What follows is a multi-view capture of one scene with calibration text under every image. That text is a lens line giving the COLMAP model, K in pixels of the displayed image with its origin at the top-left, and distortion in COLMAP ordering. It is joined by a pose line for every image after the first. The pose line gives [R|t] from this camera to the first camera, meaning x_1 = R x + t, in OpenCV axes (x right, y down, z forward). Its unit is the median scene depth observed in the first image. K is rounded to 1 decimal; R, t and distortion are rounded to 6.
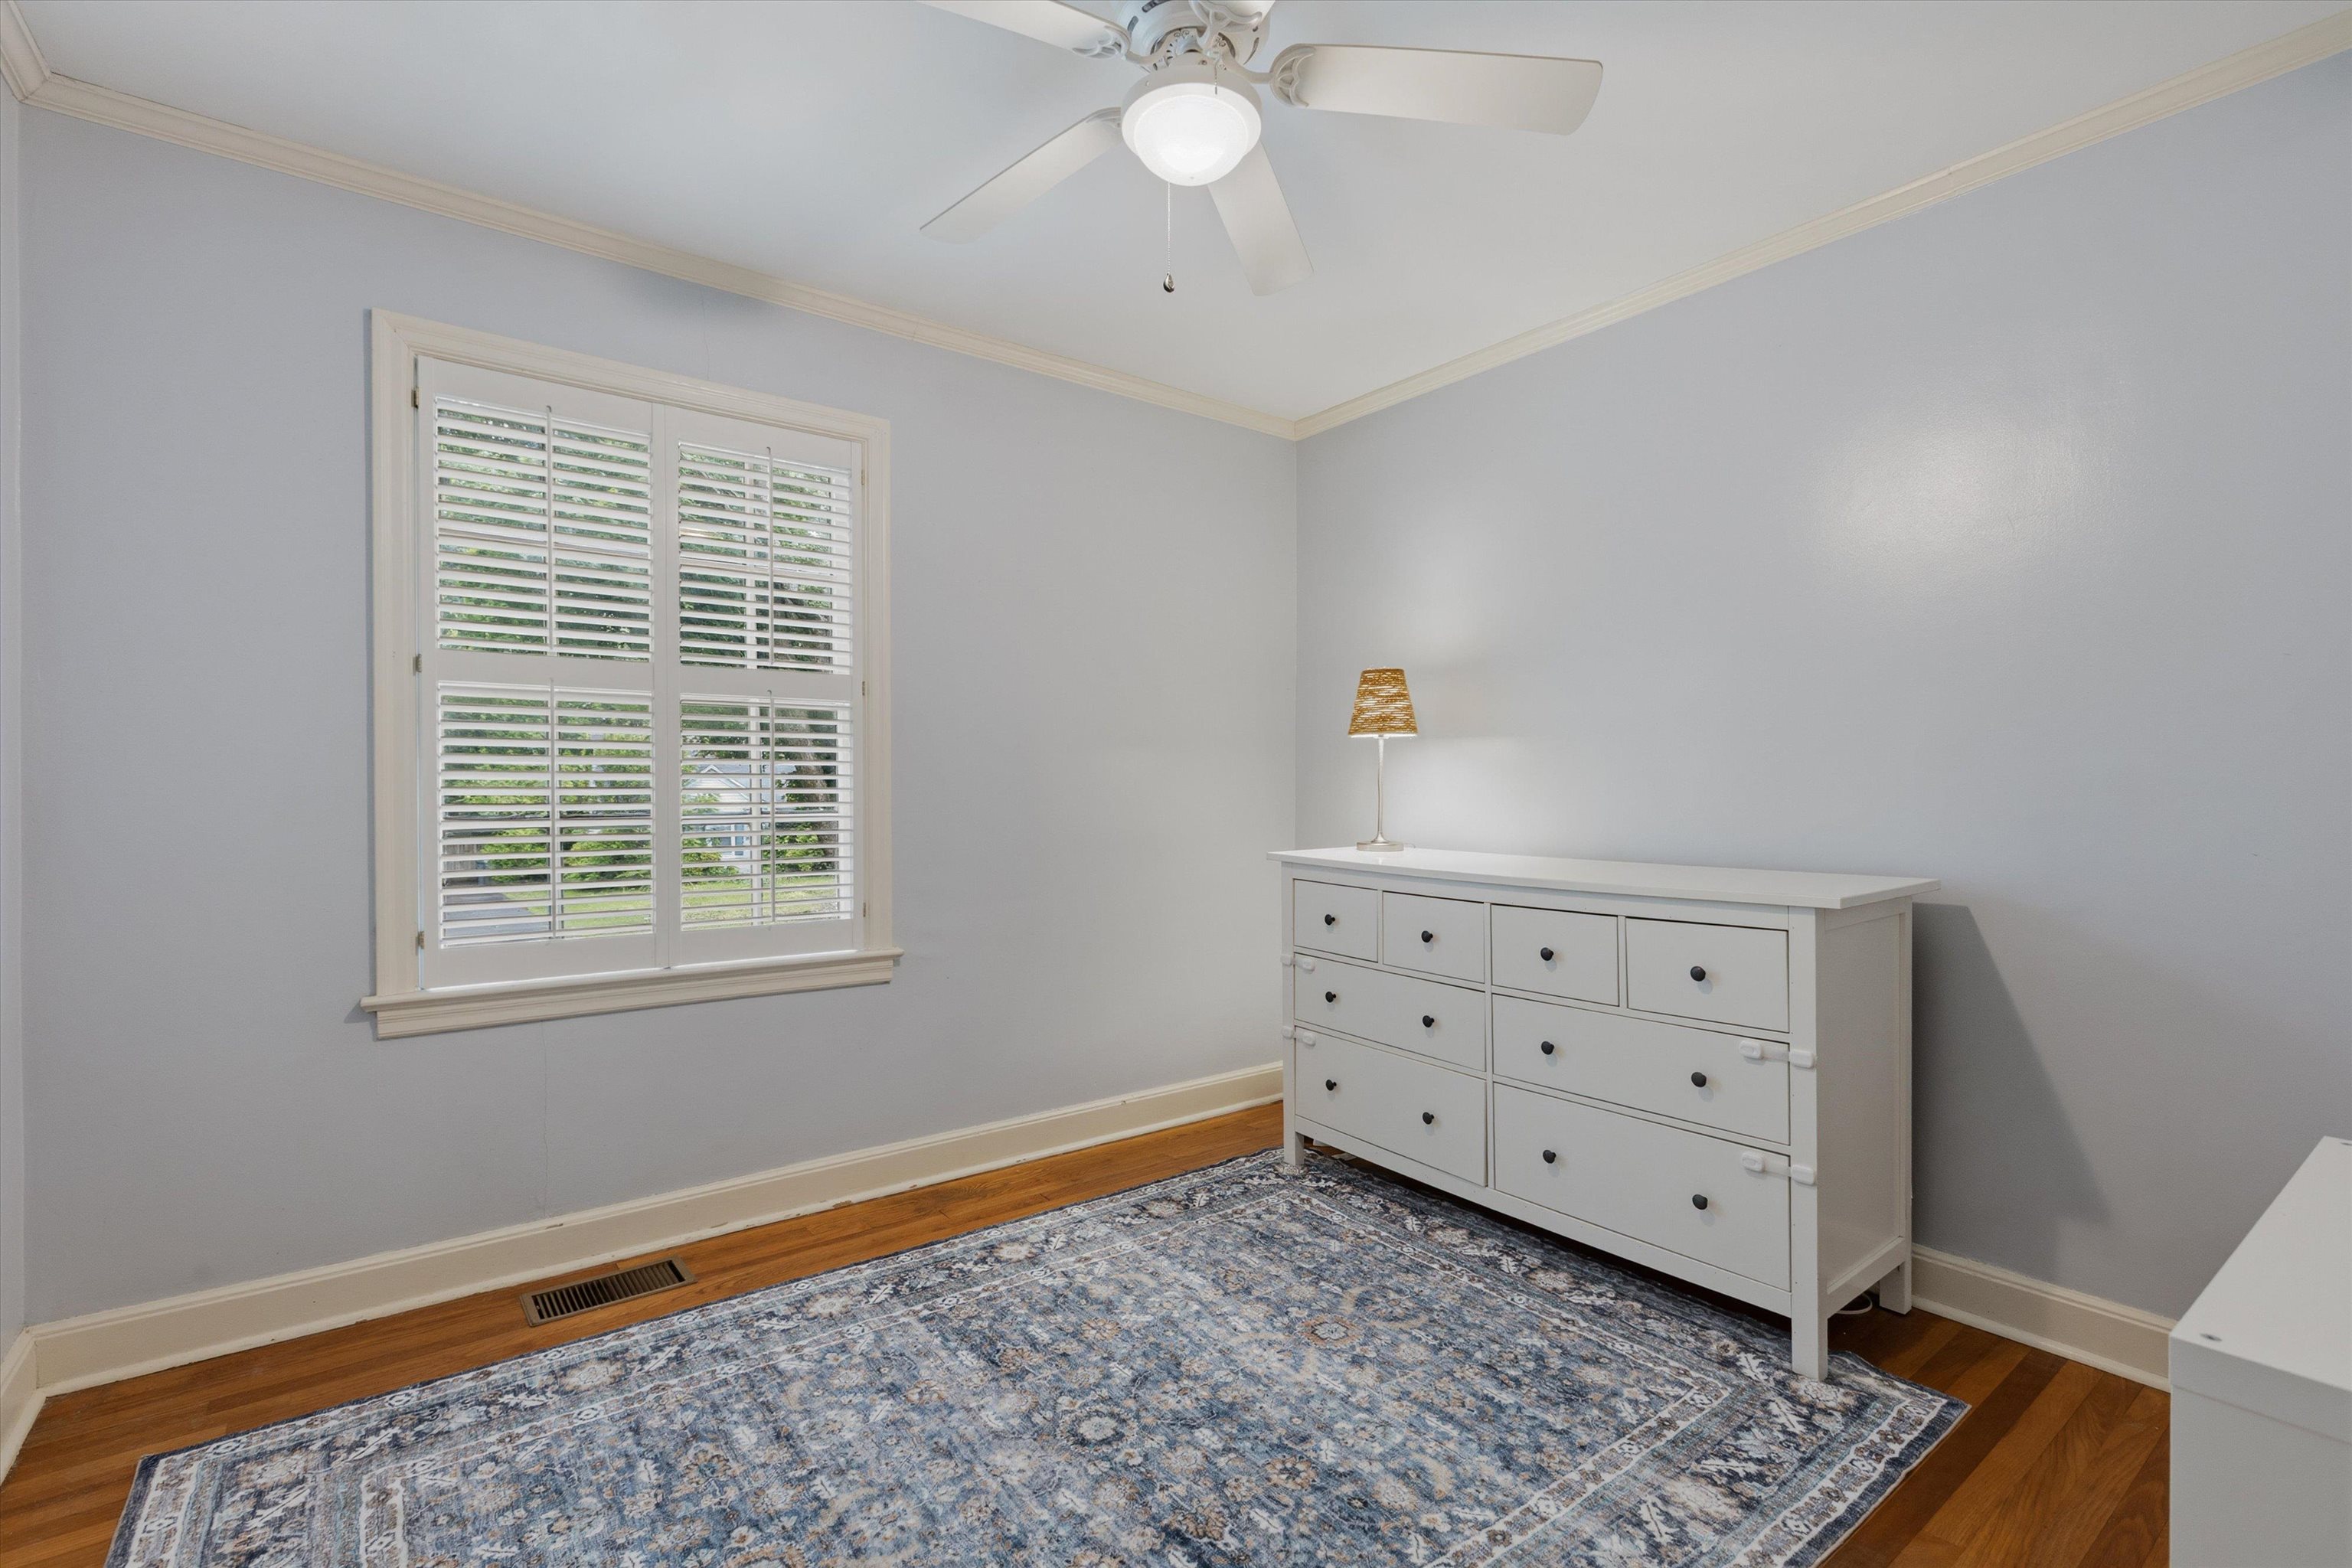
lens RADIAL K [[1046.7, 0, 1121.5], [0, 1046.7, 799.6], [0, 0, 1]] dist [-0.001623, -0.000609]
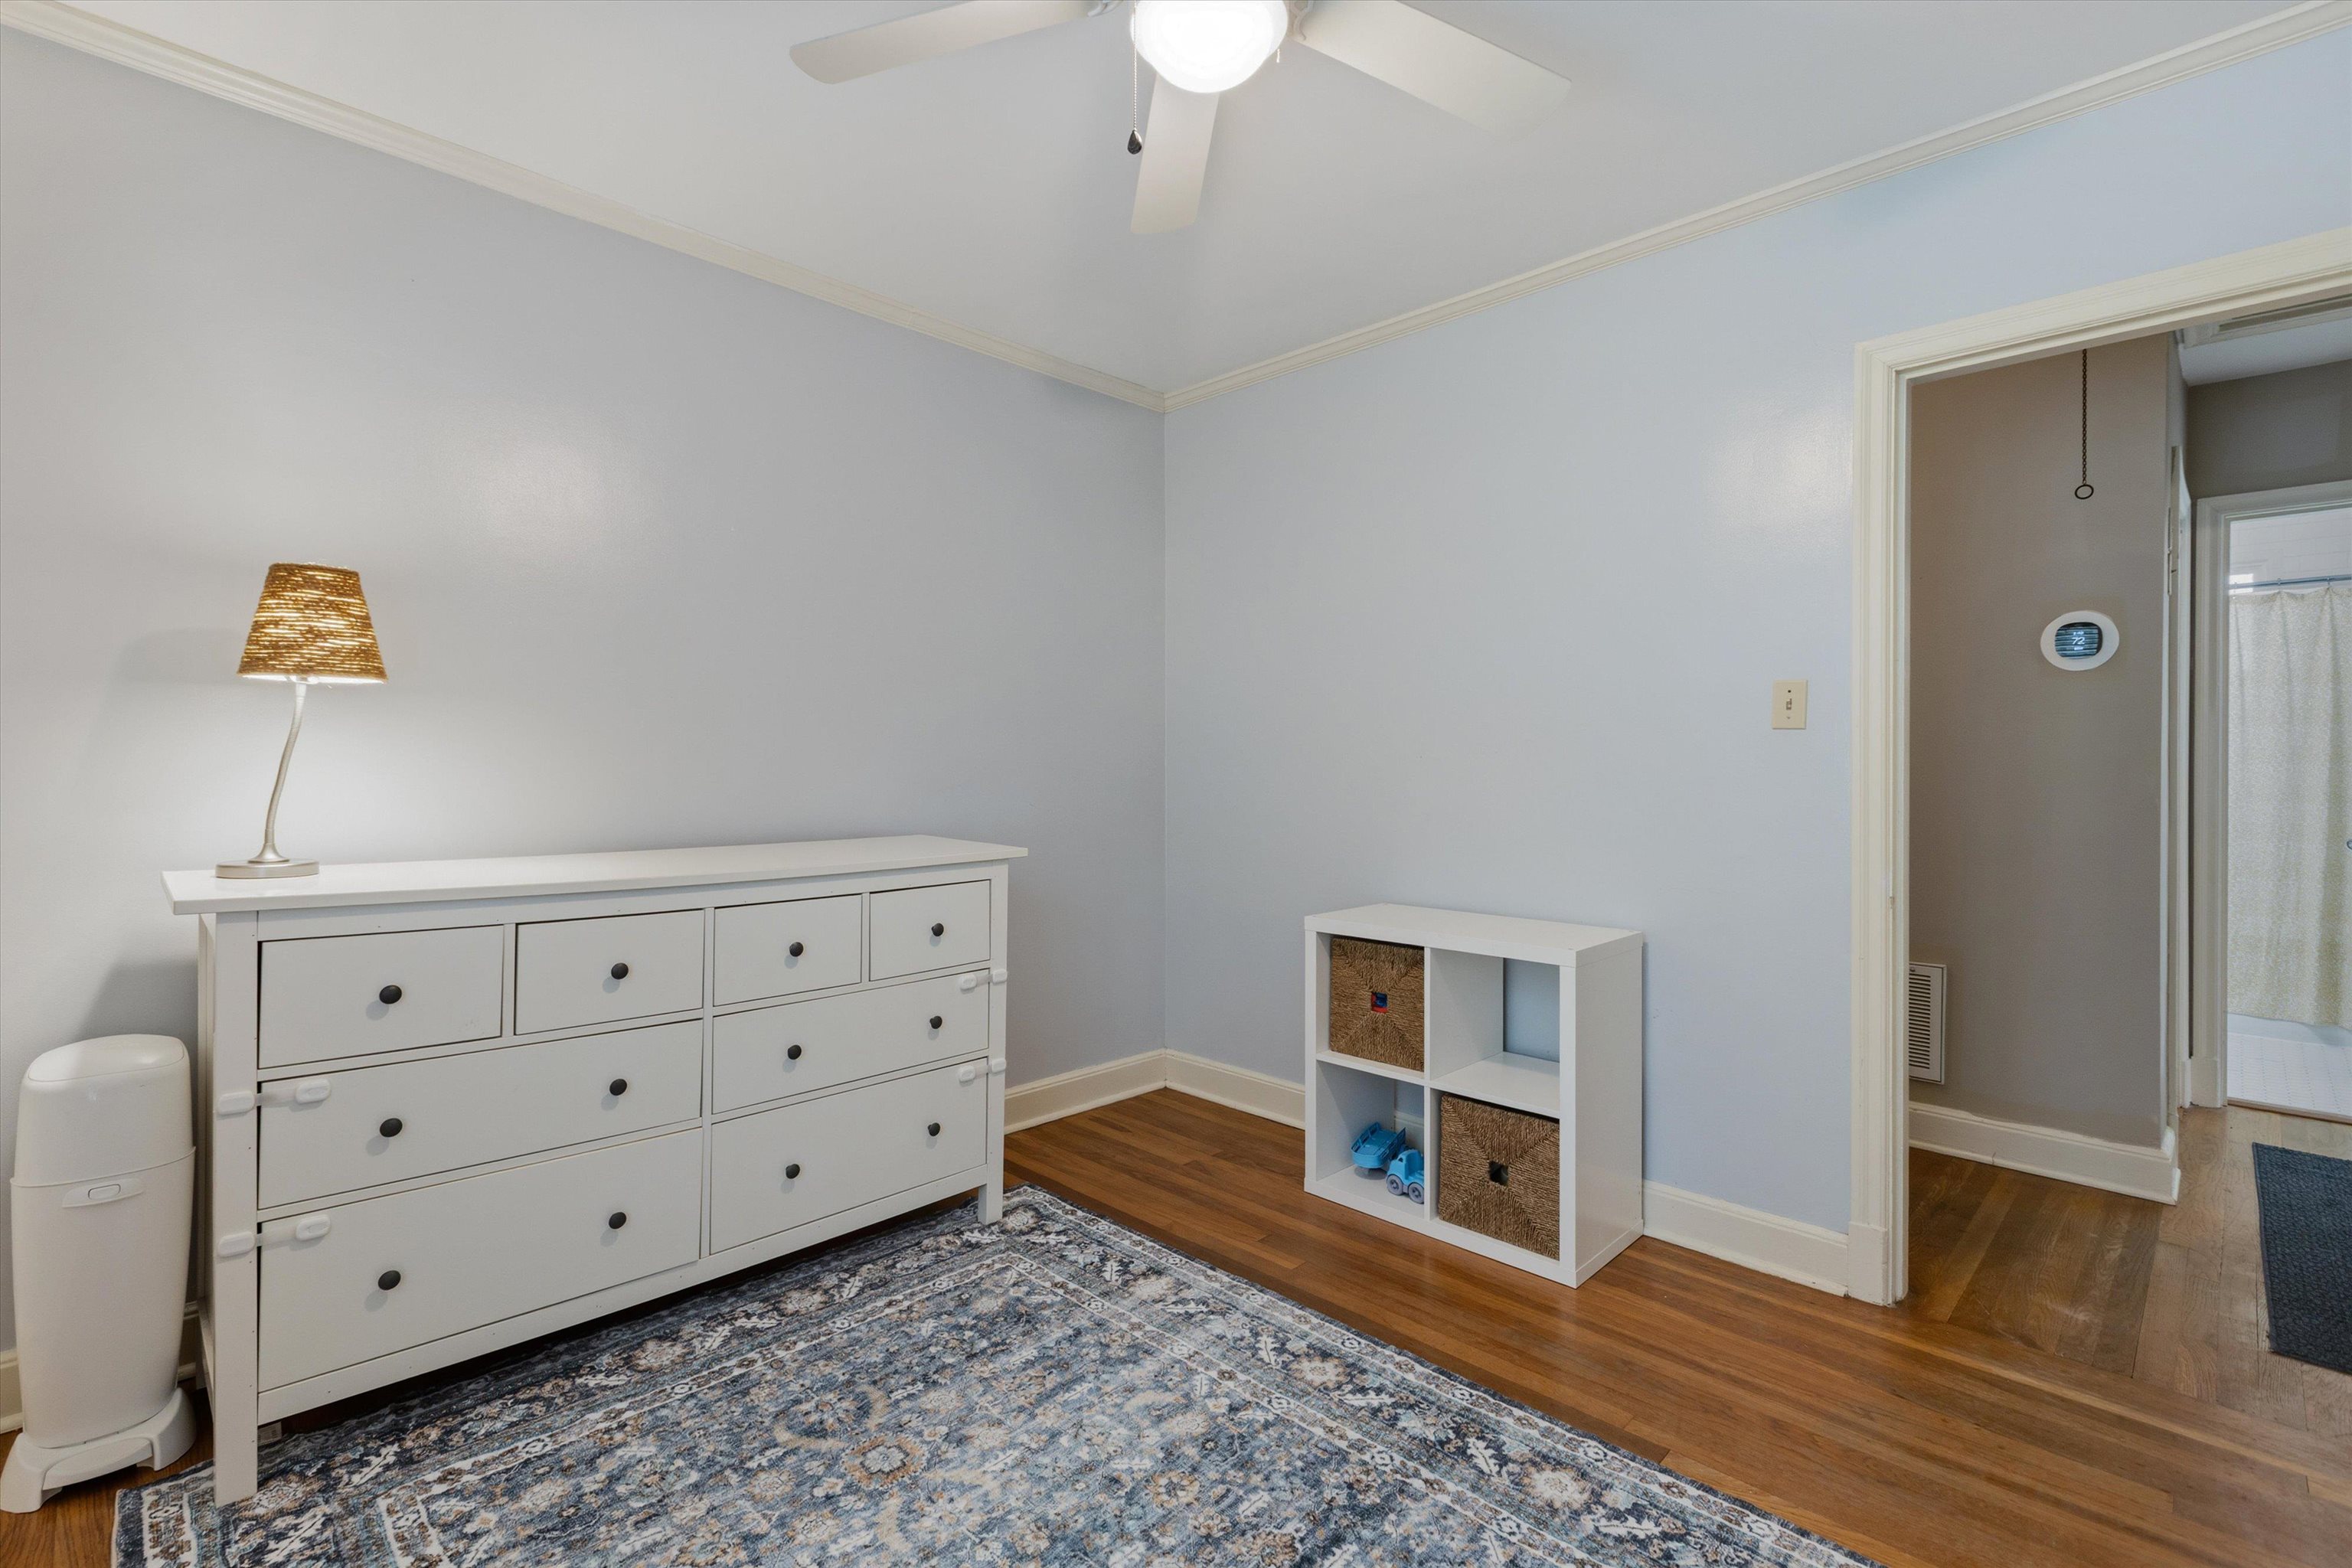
lens RADIAL K [[1046.7, 0, 1189.9], [0, 1046.7, 770.8], [0, 0, 1]] dist [-0.001623, -0.000609]
pose [[-0.174536, -0.002654, 0.984647, -0.600558], [0.010801, 0.999931, 0.004610, -0.010102], [-0.984592, 0.011440, -0.174496, 0.887352]]
